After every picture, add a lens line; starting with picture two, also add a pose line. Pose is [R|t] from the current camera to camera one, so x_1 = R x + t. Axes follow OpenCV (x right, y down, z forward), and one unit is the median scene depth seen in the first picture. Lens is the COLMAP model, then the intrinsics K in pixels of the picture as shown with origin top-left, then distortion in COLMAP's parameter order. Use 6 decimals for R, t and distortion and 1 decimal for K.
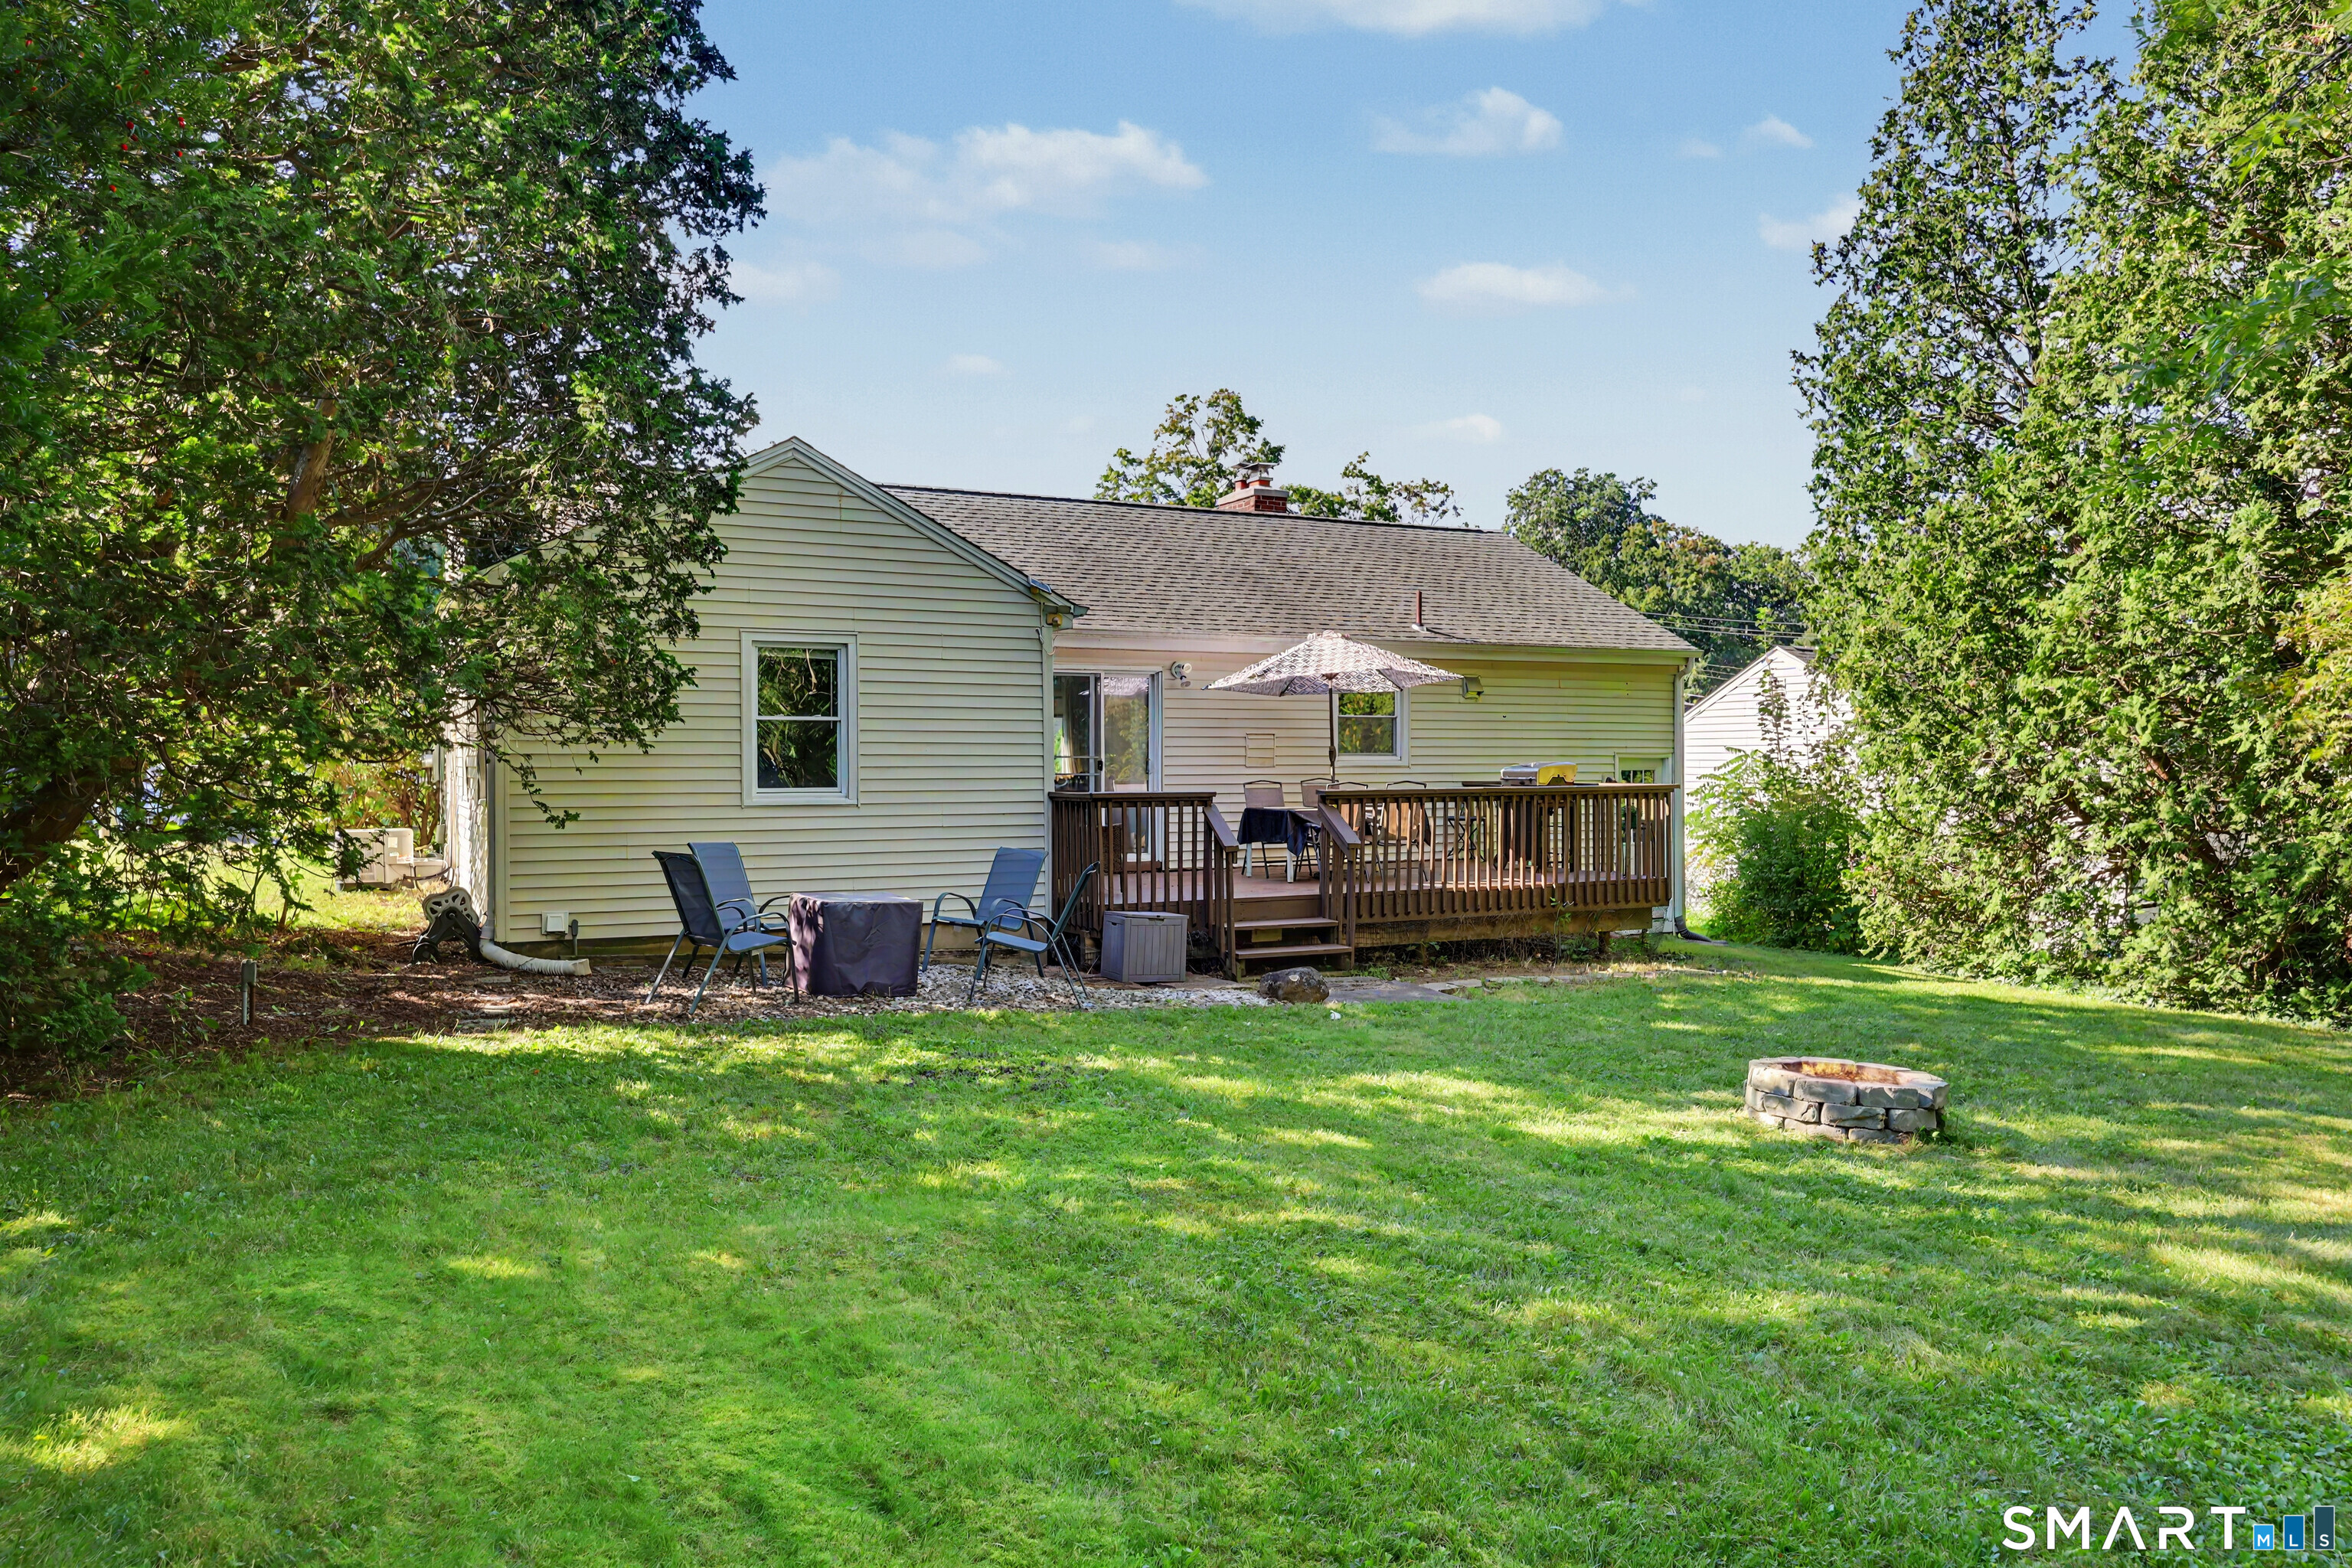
lens RADIAL K [[1662.6, 0, 1176.0], [0, 1662.6, 784.0], [0, 0, 1]] dist [0.004111, -0.002126]
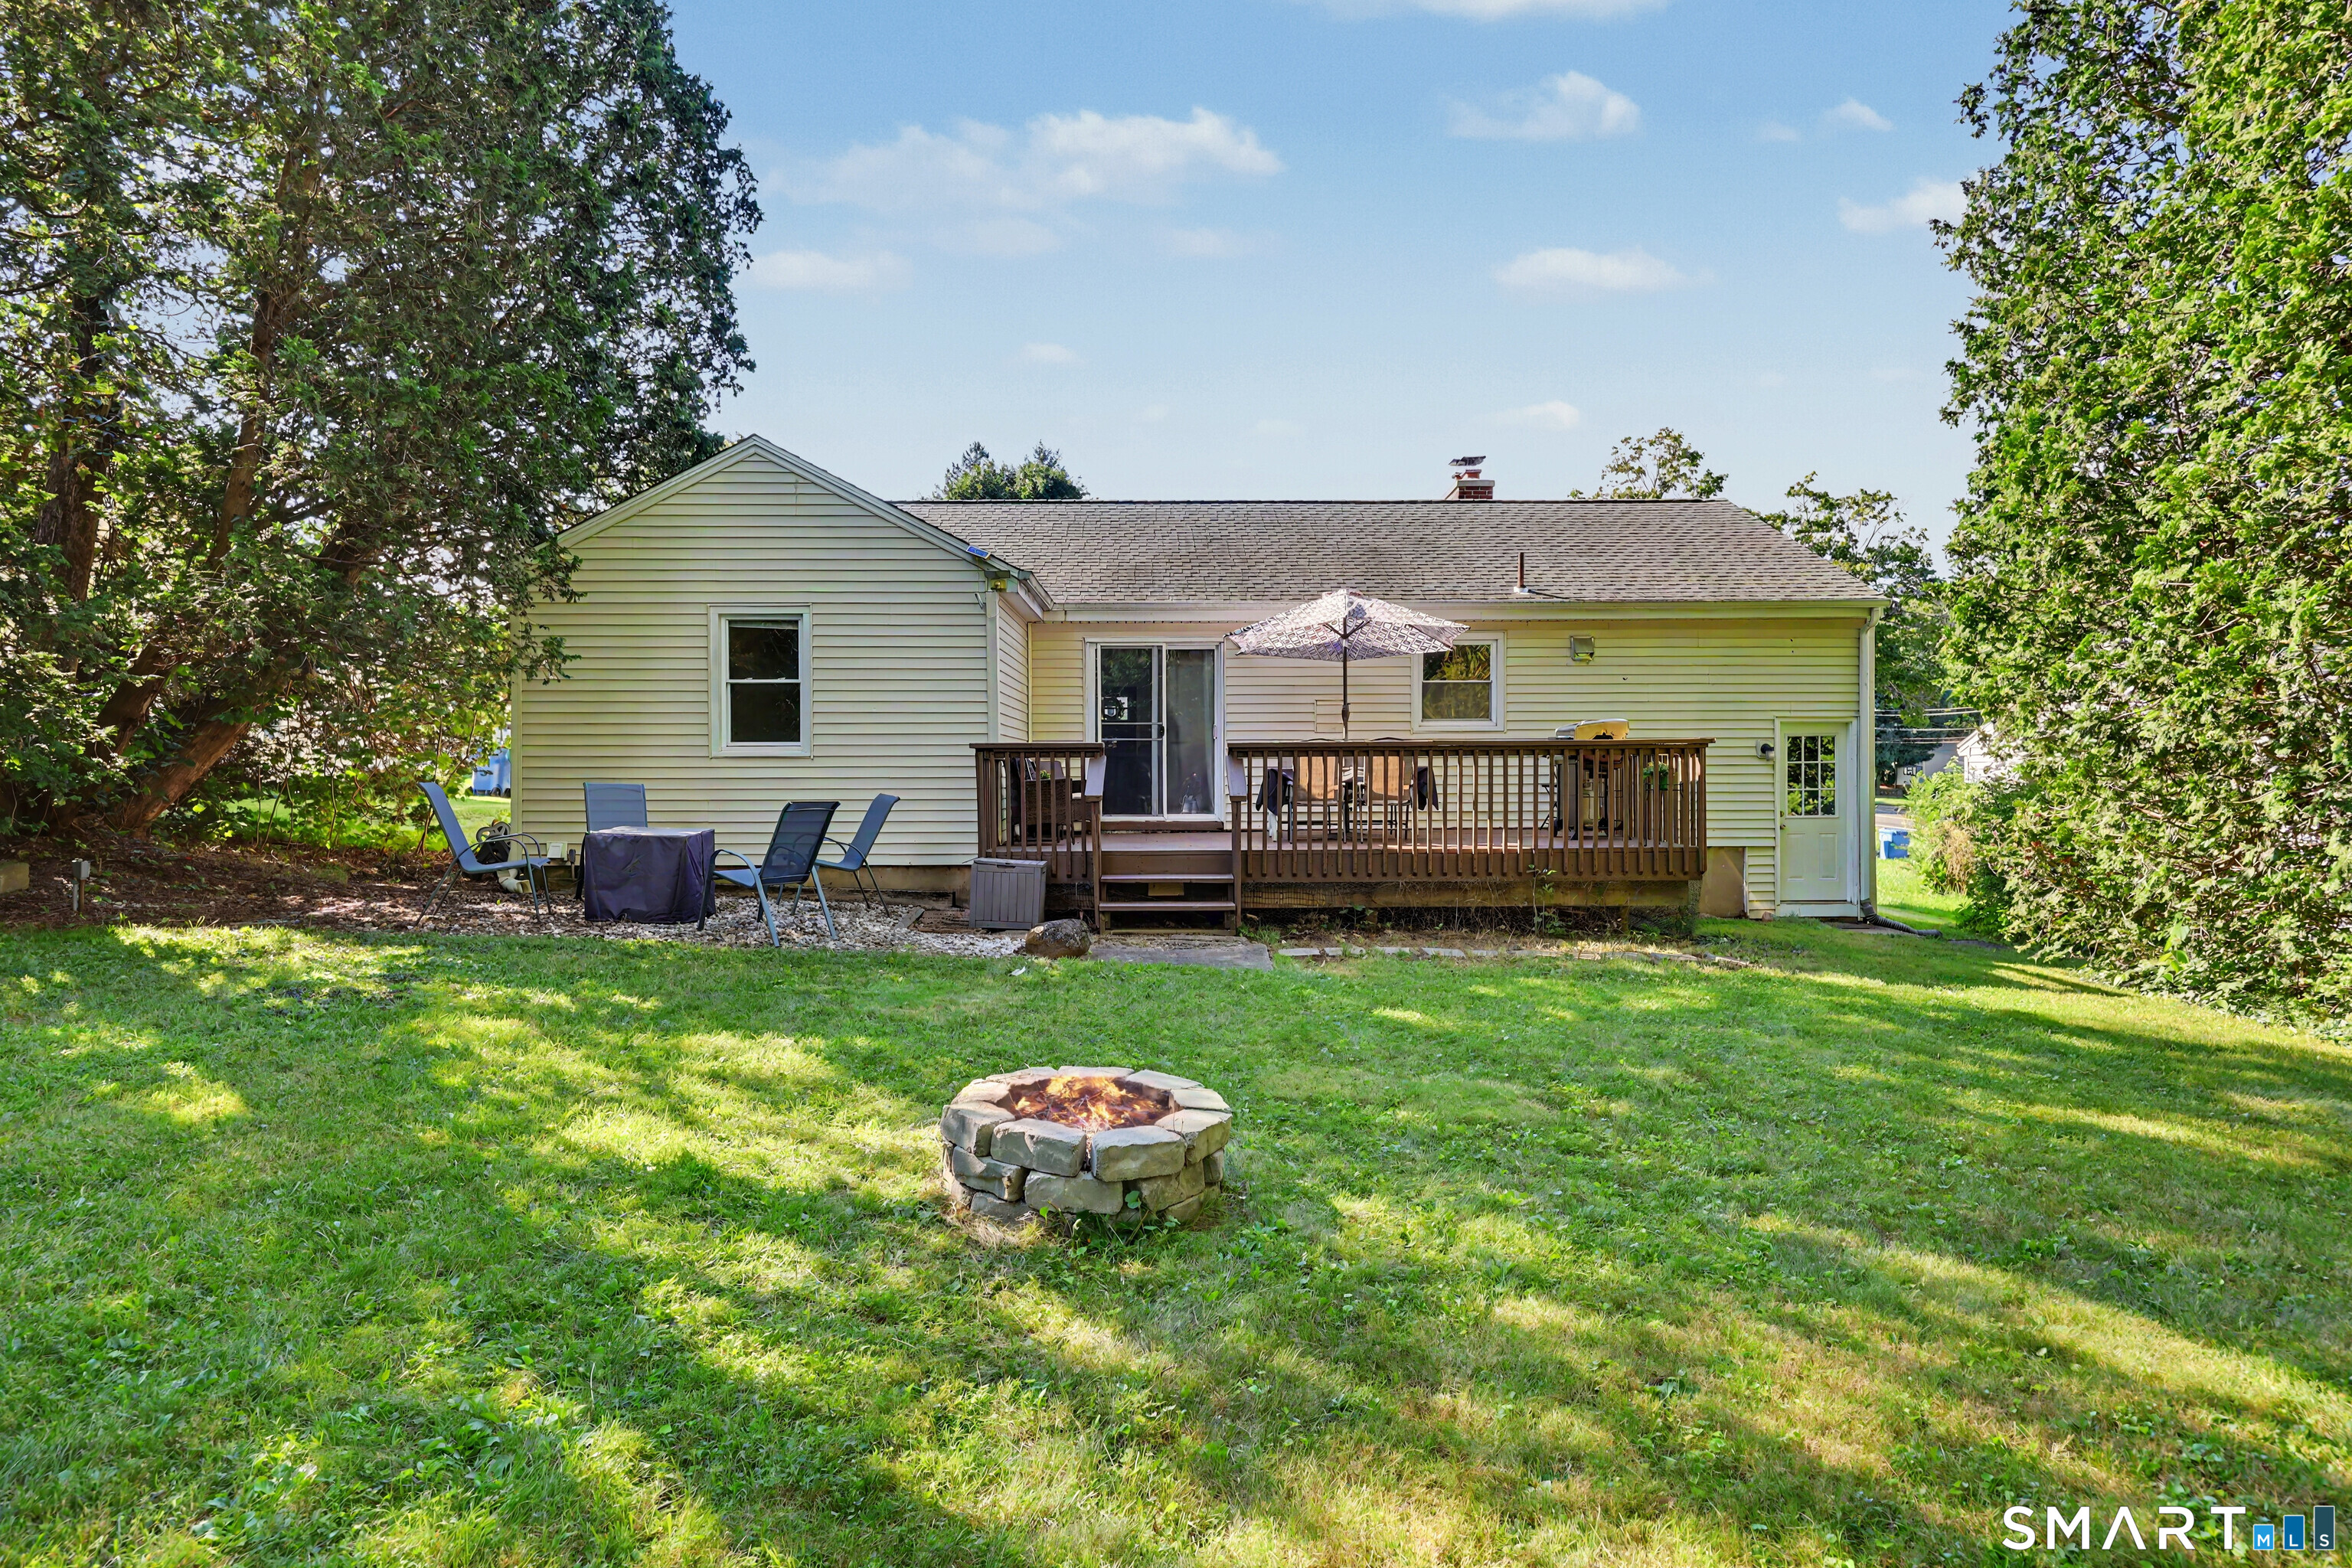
lens RADIAL K [[1239.8, 0, 1193.4], [0, 1239.8, 784.5], [0, 0, 1]] dist [-0.000903, -0.000016]
pose [[0.893016, 0.002308, -0.450020, 0.634798], [-0.005386, 0.999970, -0.005560, 0.052845], [0.449994, 0.007389, 0.893001, 0.562726]]
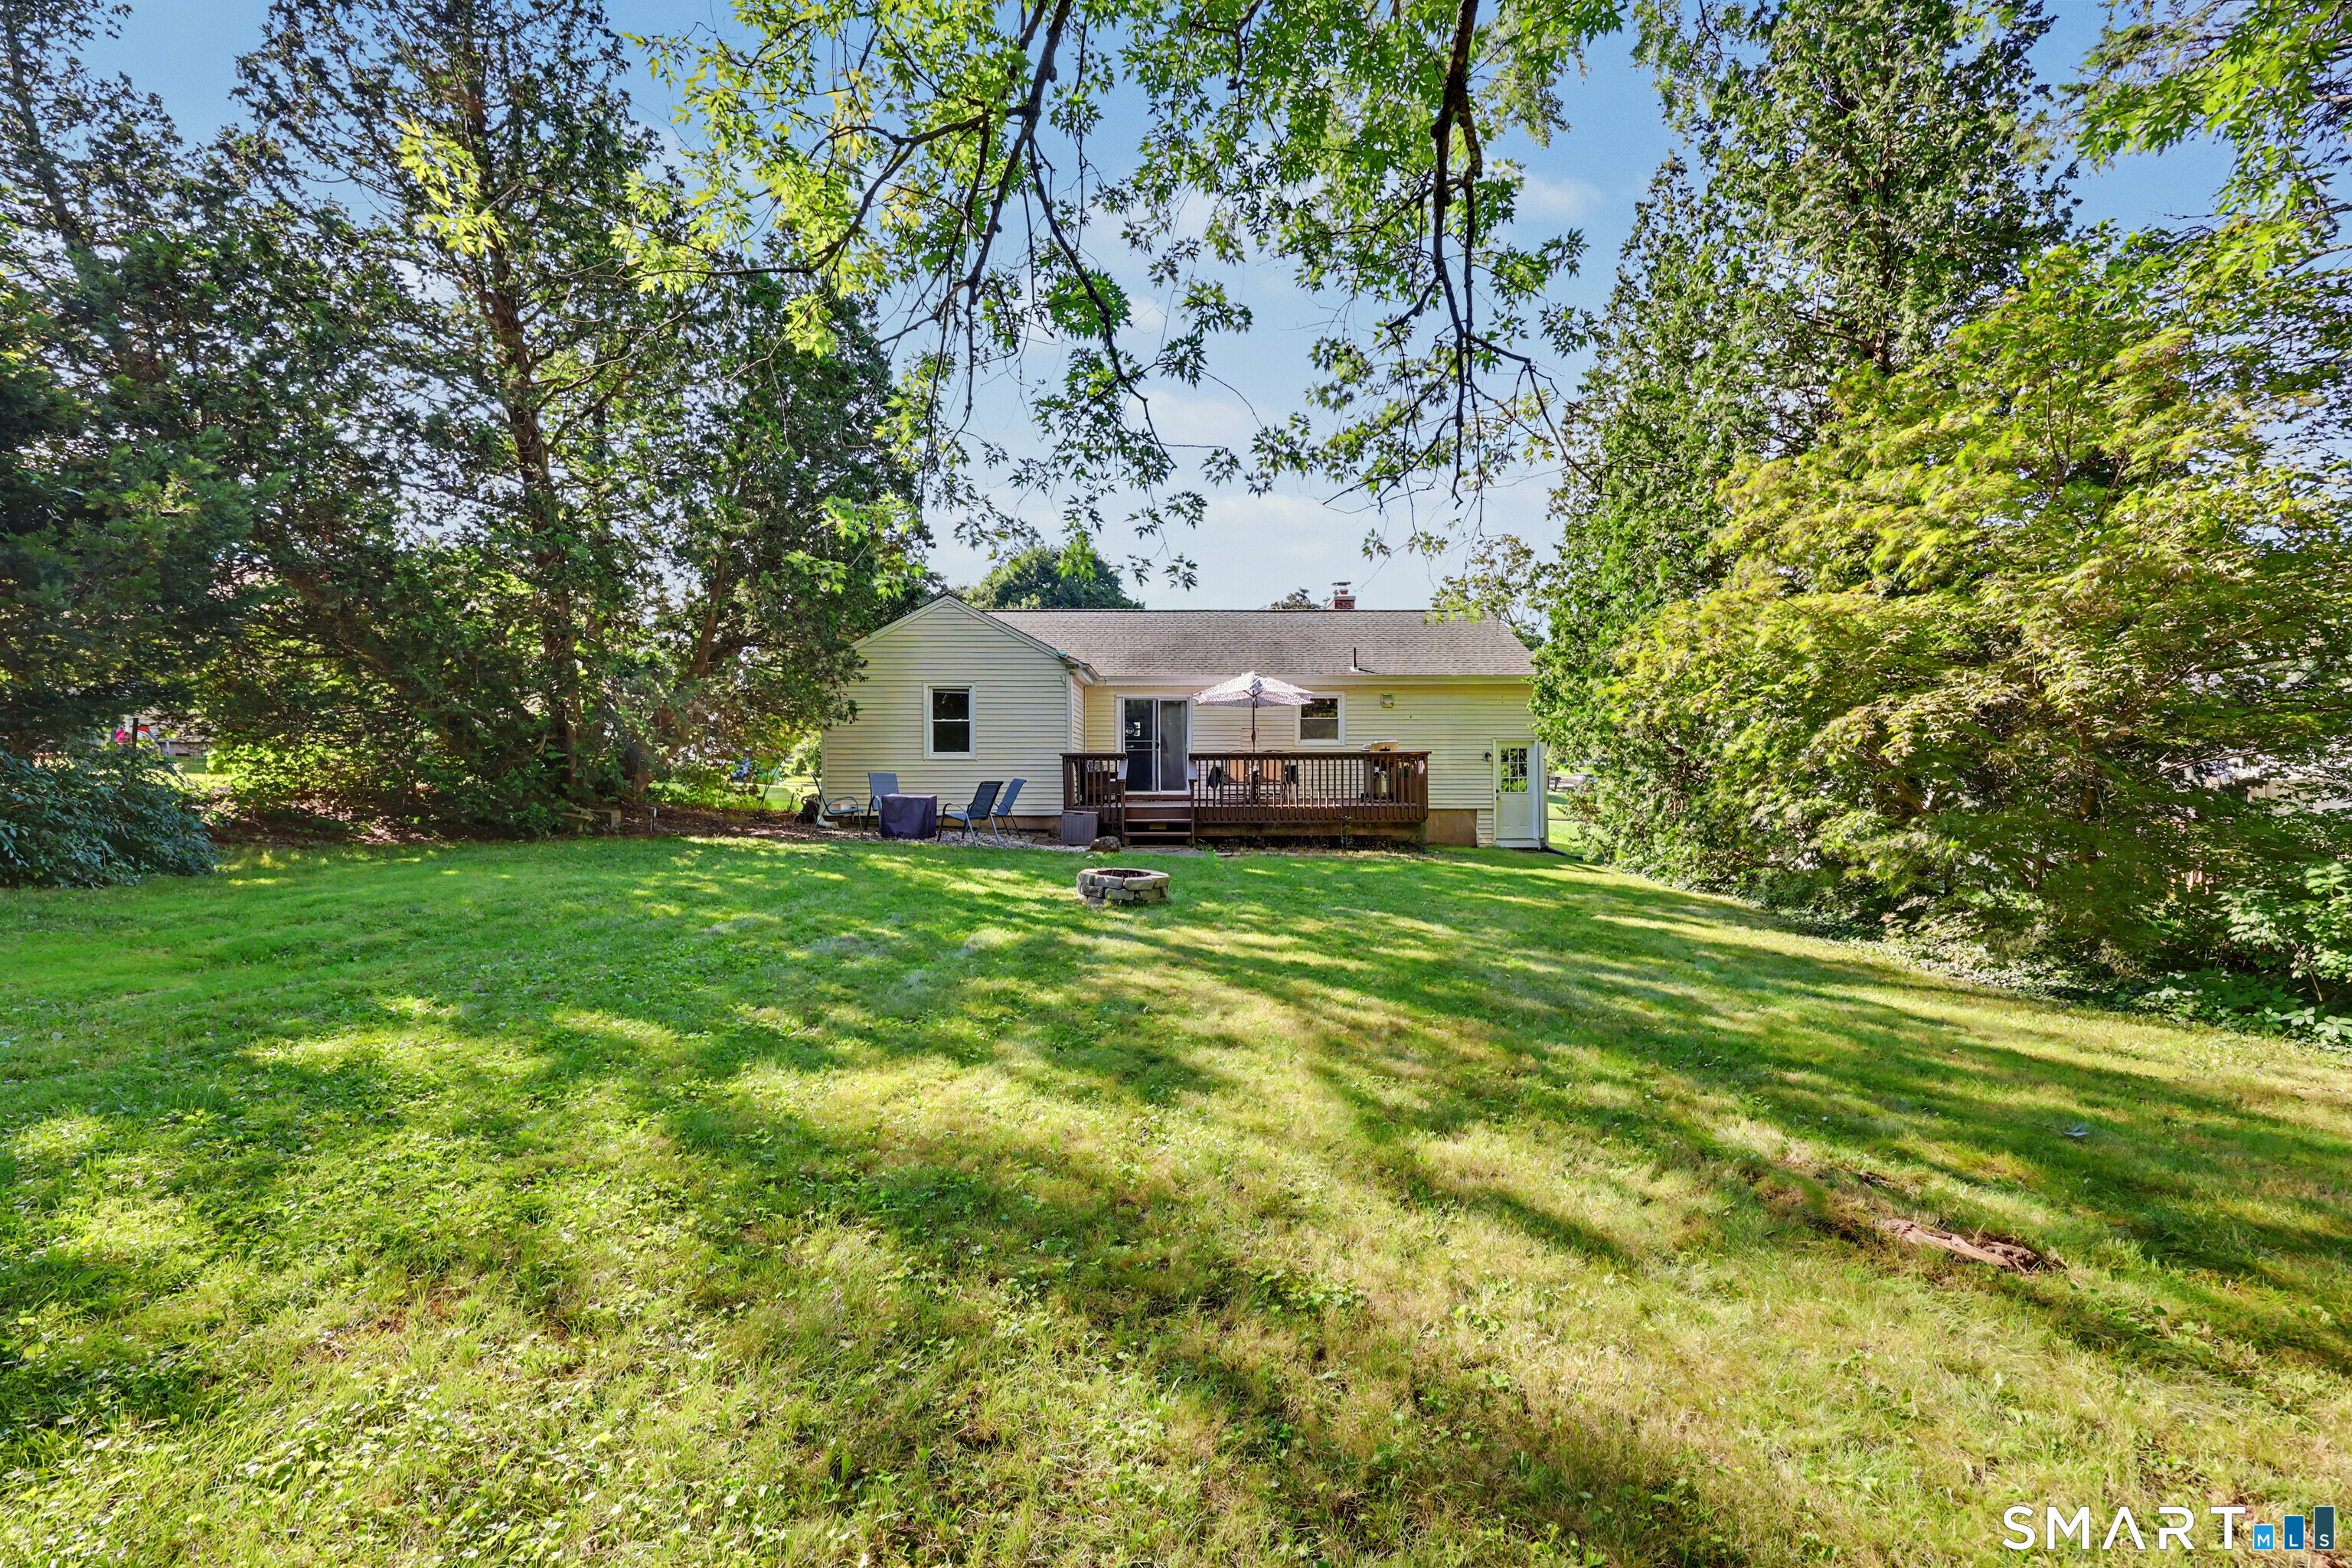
lens RADIAL K [[972.8, 0, 1189.4], [0, 972.8, 782.3], [0, 0, 1]] dist [-0.000495, 0.000458]
pose [[0.890818, 0.005222, -0.454330, 0.973084], [-0.006225, 0.999980, -0.000711, 0.062846], [0.454317, 0.003462, 0.890833, -0.012430]]
